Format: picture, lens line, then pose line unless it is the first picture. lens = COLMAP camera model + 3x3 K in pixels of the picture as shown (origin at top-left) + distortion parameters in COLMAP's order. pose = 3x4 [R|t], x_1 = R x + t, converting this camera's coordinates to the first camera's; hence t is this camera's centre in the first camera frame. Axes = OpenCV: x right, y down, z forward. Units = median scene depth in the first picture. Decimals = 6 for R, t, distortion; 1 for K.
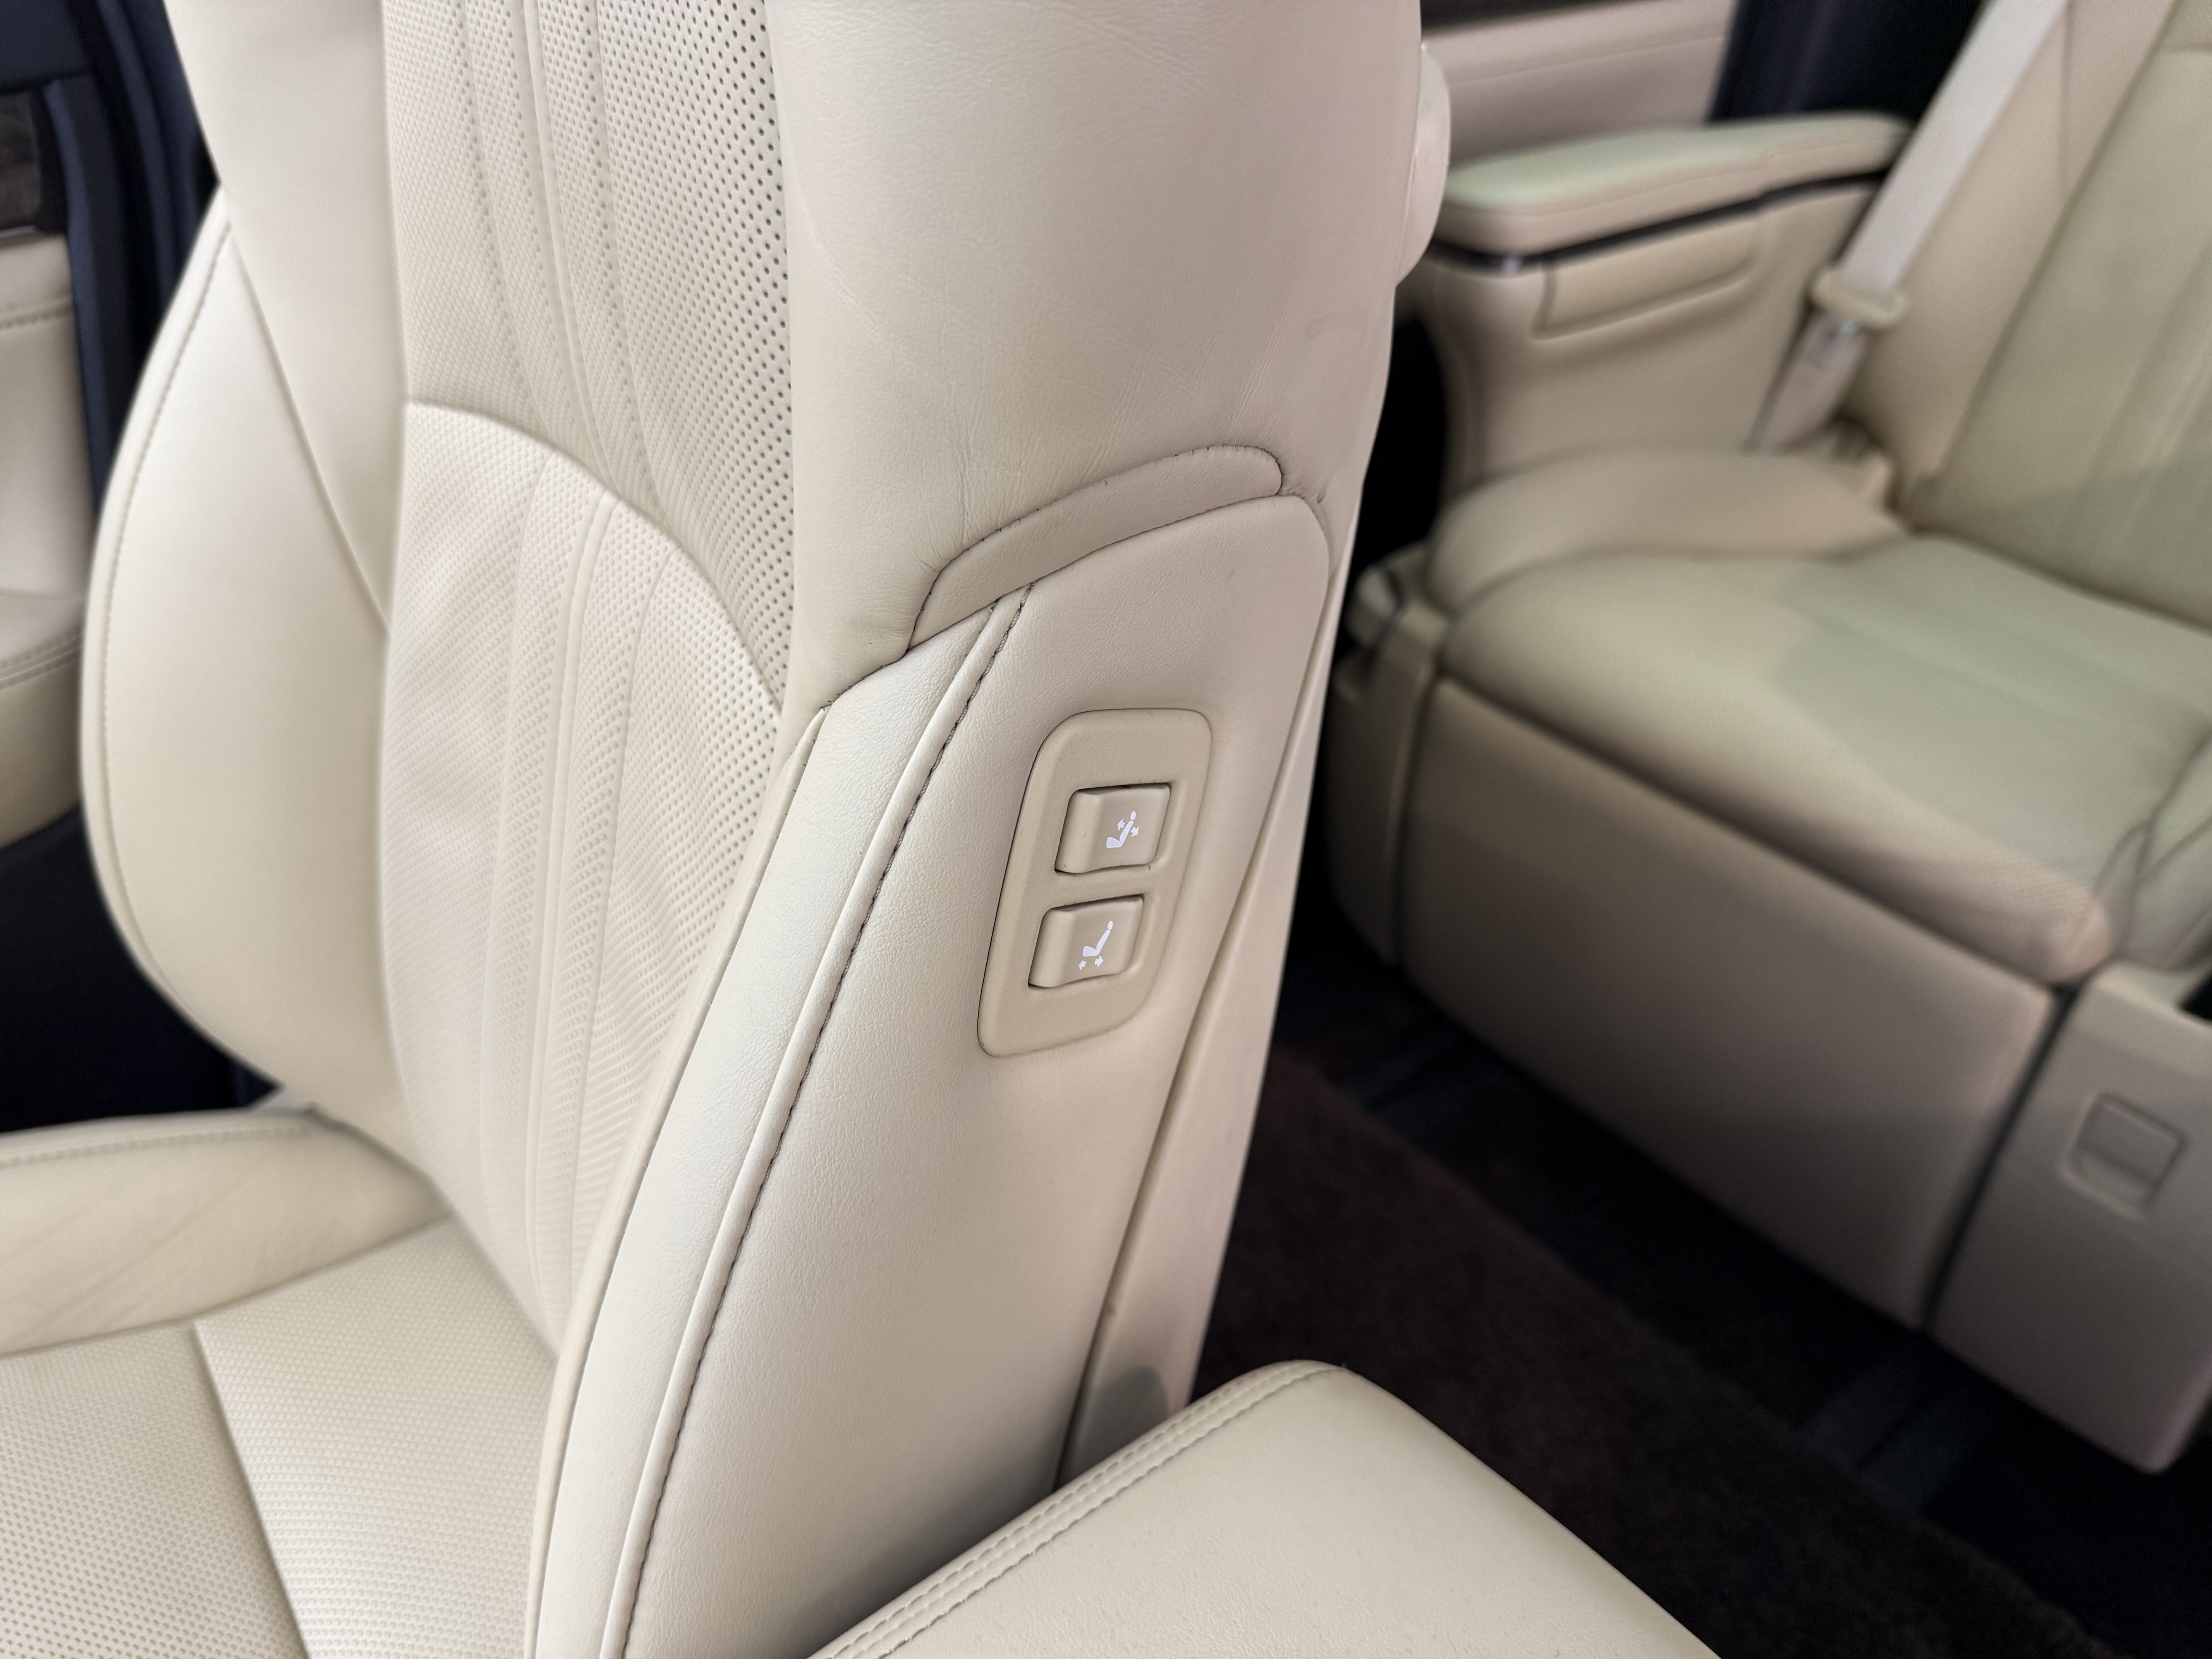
lens RADIAL K [[1490.2, 0, 1075.4], [0, 1490.2, 827.3], [0, 0, 1]] dist [-0.024672, -0.002911]
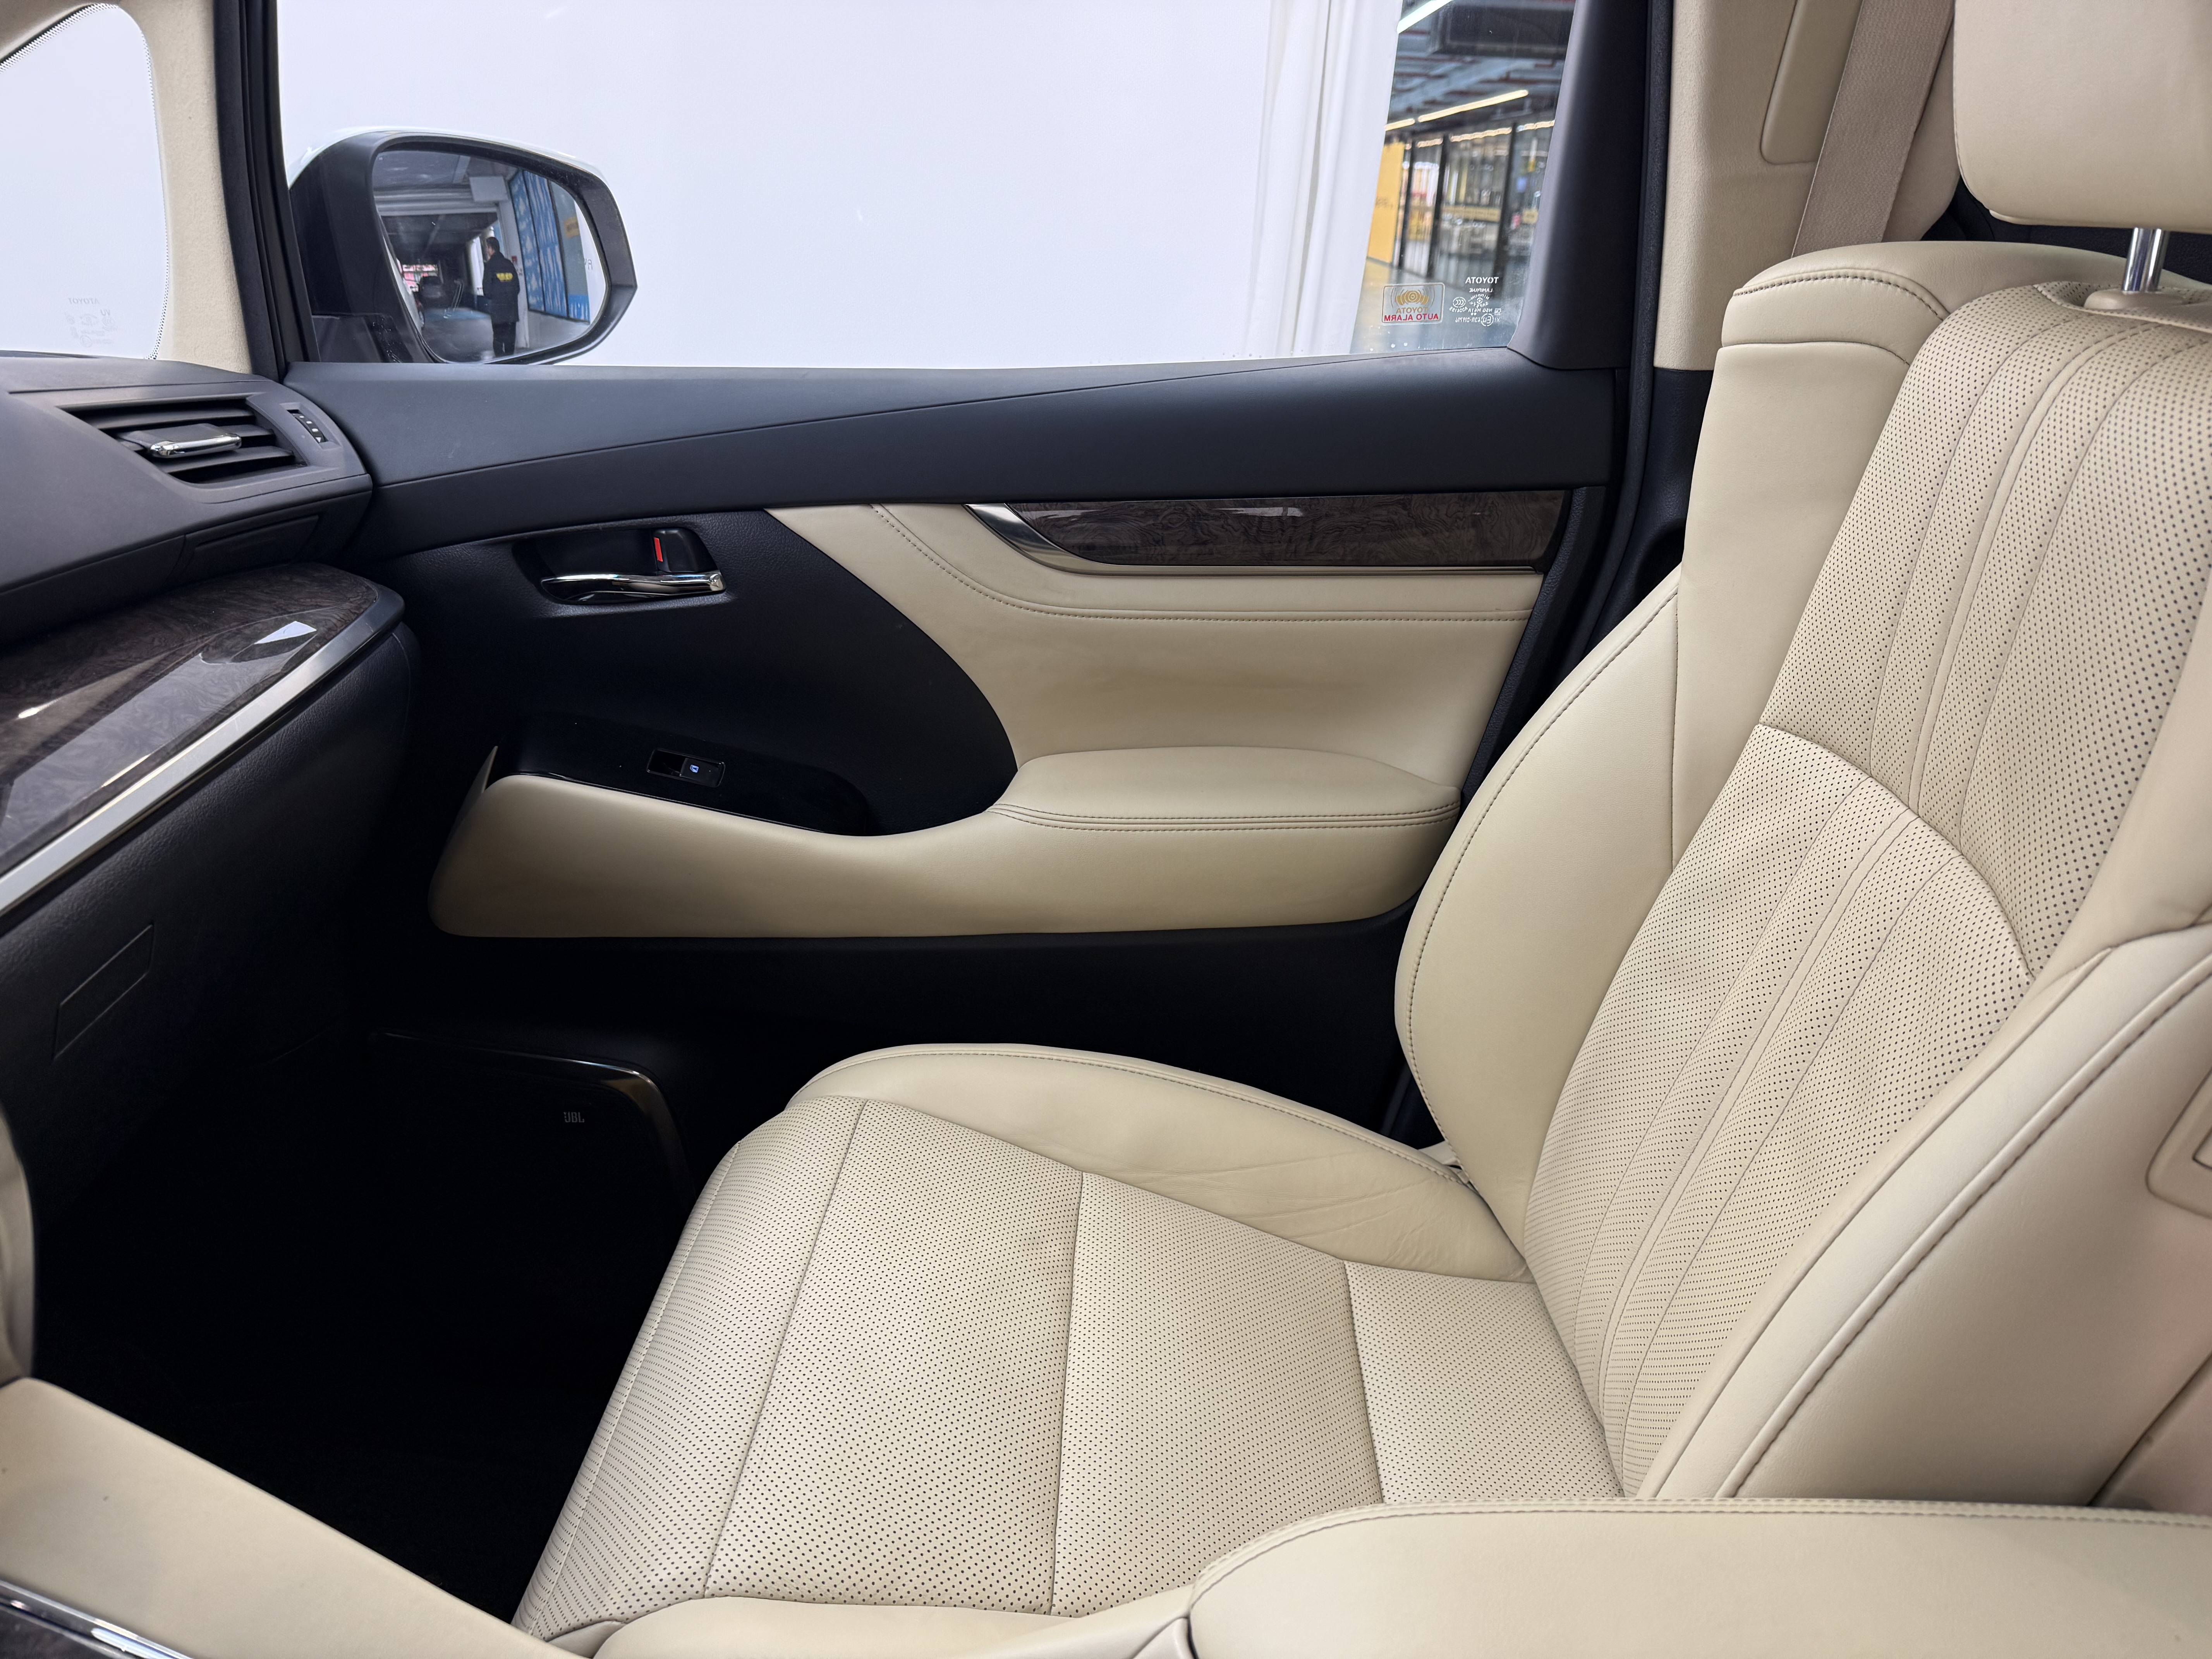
lens RADIAL K [[1490.2, 0, 1075.4], [0, 1490.2, 827.3], [0, 0, 1]] dist [-0.024672, -0.002911]
pose [[0.756744, 0.262925, -0.598506, -0.056905], [-0.388888, 0.916989, -0.088871, 0.240859], [0.525457, 0.300004, 0.796174, -0.601736]]
